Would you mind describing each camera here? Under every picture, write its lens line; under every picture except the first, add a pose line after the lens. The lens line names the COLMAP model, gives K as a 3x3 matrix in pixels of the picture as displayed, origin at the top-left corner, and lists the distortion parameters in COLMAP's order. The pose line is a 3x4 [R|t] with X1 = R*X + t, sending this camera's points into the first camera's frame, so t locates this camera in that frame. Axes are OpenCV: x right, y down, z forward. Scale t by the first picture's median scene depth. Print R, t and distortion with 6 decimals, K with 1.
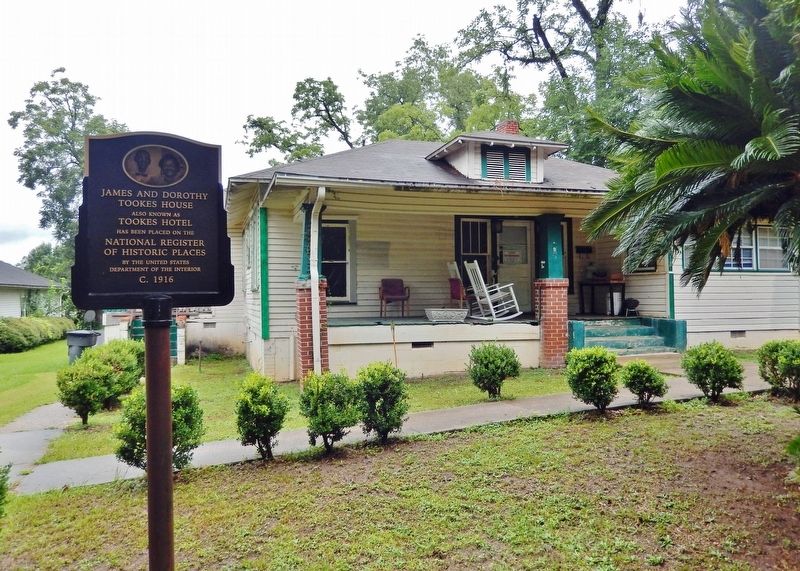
lens RADIAL K [[608.1, 0, 399.7], [0, 608.1, 265.9], [0, 0, 1]] dist [-0.020071, 0.000493]
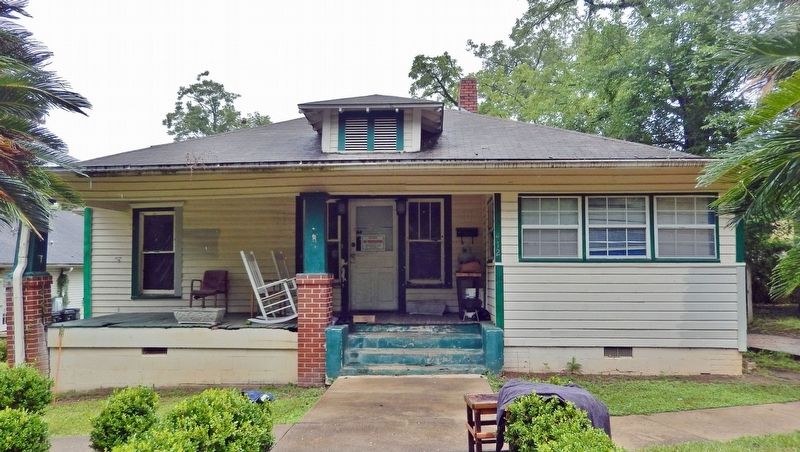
lens RADIAL K [[604.6, 0, 400.0], [0, 604.6, 226.0], [0, 0, 1]] dist [0.006397, 0.002525]
pose [[0.940117, -0.022605, -0.340101, 0.528410], [0.013915, 0.999512, -0.027967, -0.014985], [0.340567, 0.021560, 0.939973, 0.242526]]
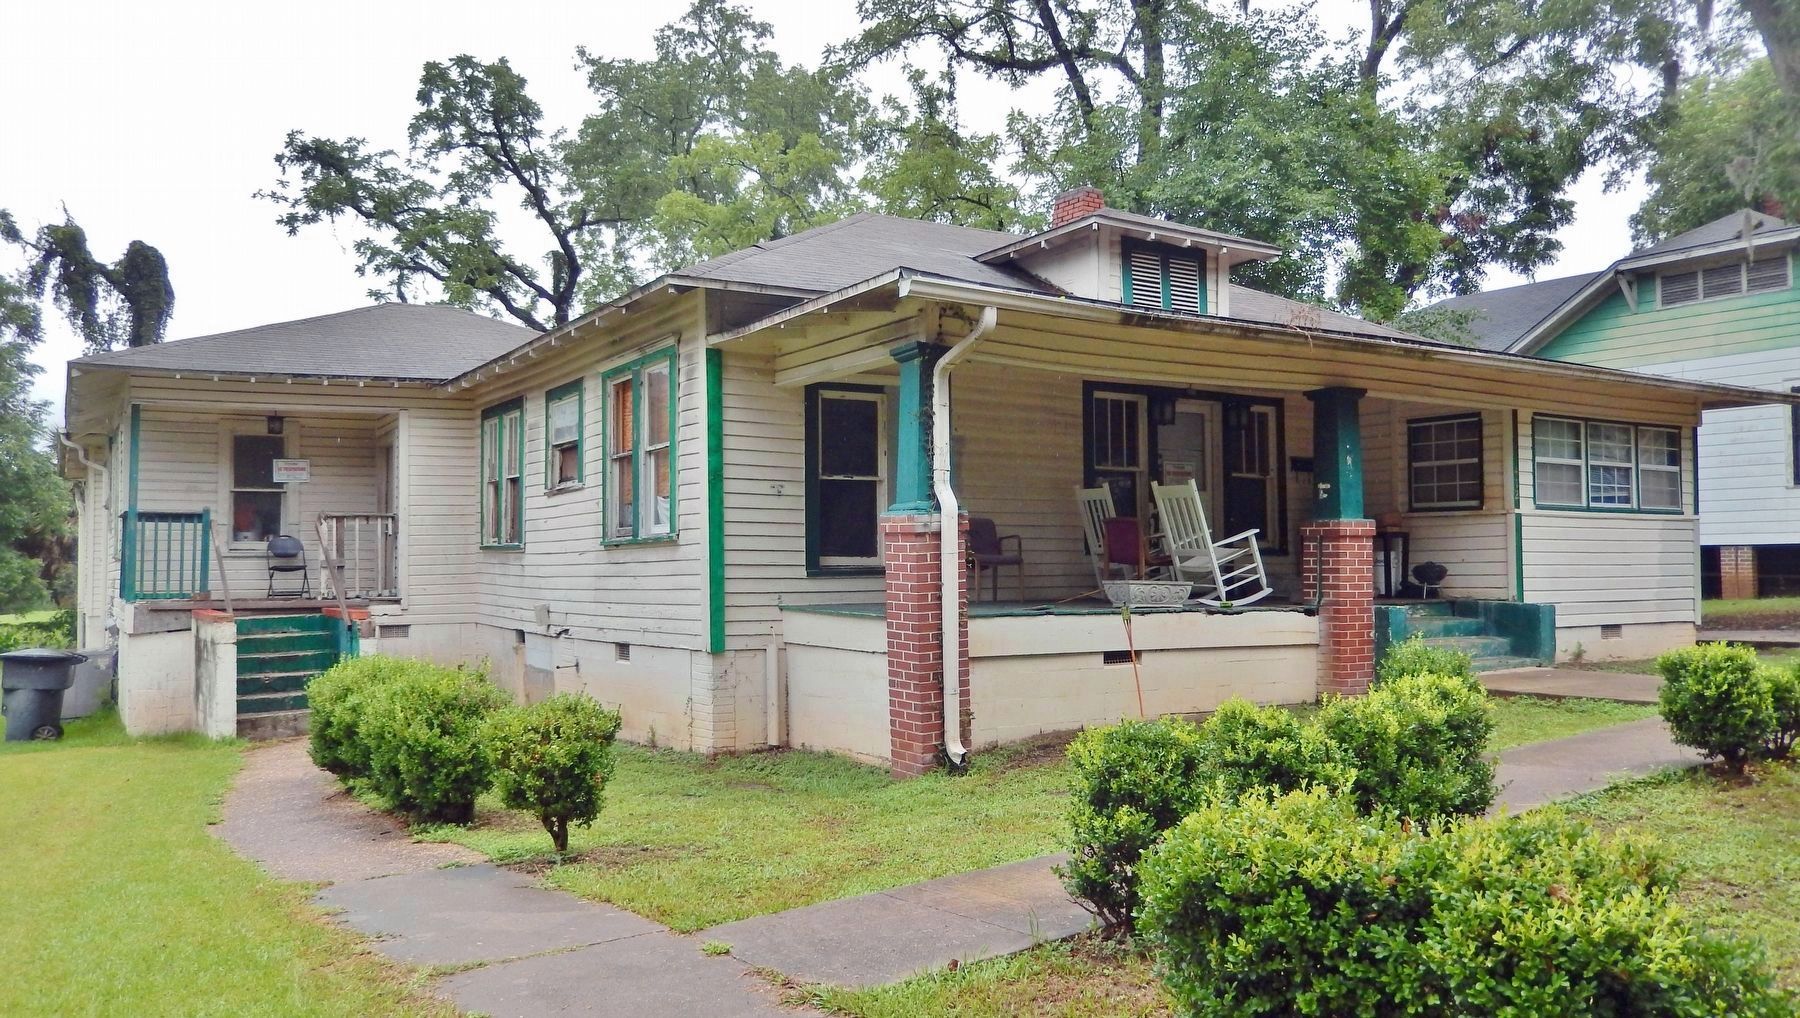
lens RADIAL K [[1361.8, 0, 900.0], [0, 1361.8, 509.0], [0, 0, 1]] dist [-0.039456, 0.000254]
pose [[0.967239, 0.013653, 0.253501, -0.311364], [-0.013869, 0.999903, -0.000934, 0.015508], [-0.253489, -0.002612, 0.967335, 0.027273]]
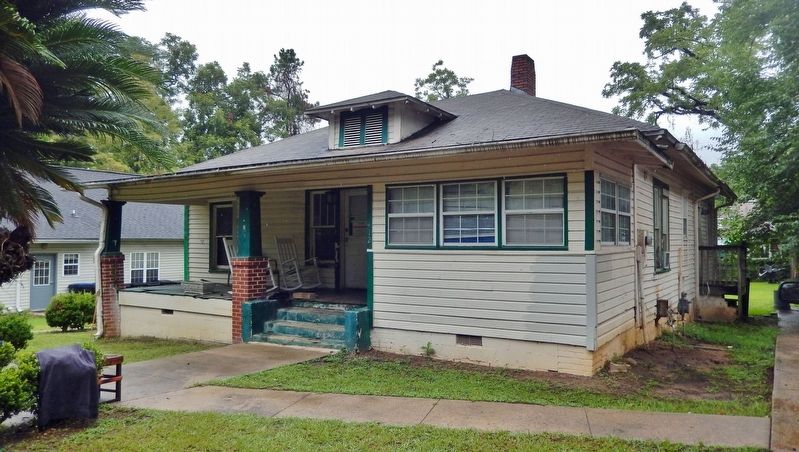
lens RADIAL K [[612.2, 0, 395.5], [0, 612.2, 187.9], [0, 0, 1]] dist [-0.047128, 0.001582]
pose [[0.648577, -0.064376, -0.758422, 0.977202], [0.031691, 0.997837, -0.057597, -0.021517], [0.760489, 0.013321, 0.649214, 0.454355]]
